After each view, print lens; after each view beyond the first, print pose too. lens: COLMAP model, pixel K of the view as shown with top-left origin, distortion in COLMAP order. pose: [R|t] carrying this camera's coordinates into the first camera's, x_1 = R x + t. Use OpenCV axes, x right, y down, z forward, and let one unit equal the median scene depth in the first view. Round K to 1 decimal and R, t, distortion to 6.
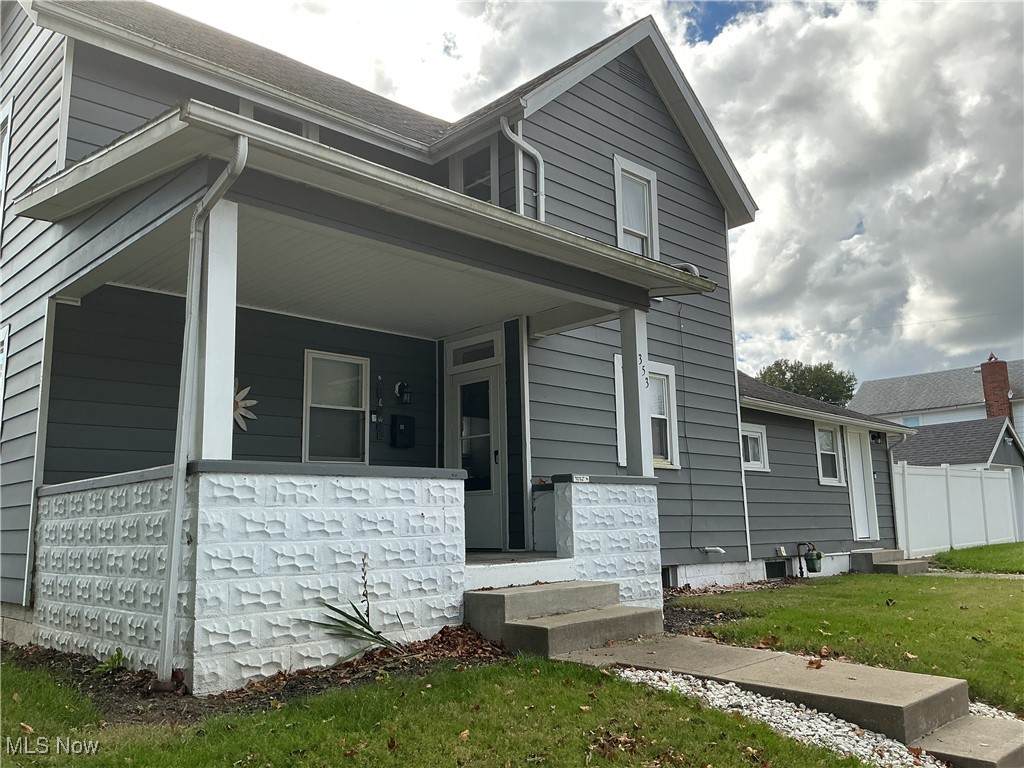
lens RADIAL K [[848.3, 0, 512.0], [0, 848.3, 384.0], [0, 0, 1]] dist [0.063349, -0.002843]
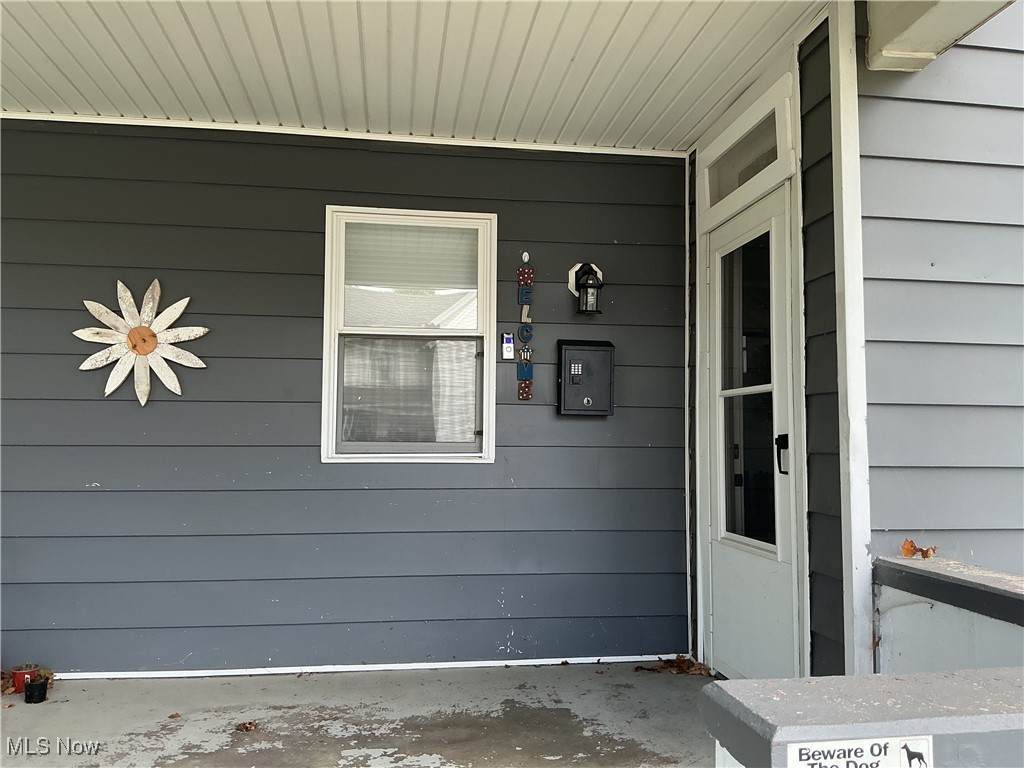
lens RADIAL K [[848.3, 0, 512.0], [0, 848.3, 384.0], [0, 0, 1]] dist [0.063349, -0.002843]
pose [[0.807289, -0.008573, -0.590095, 0.095812], [0.071936, 0.993868, 0.083974, 0.020710], [0.585756, -0.110240, 0.802955, 0.653973]]
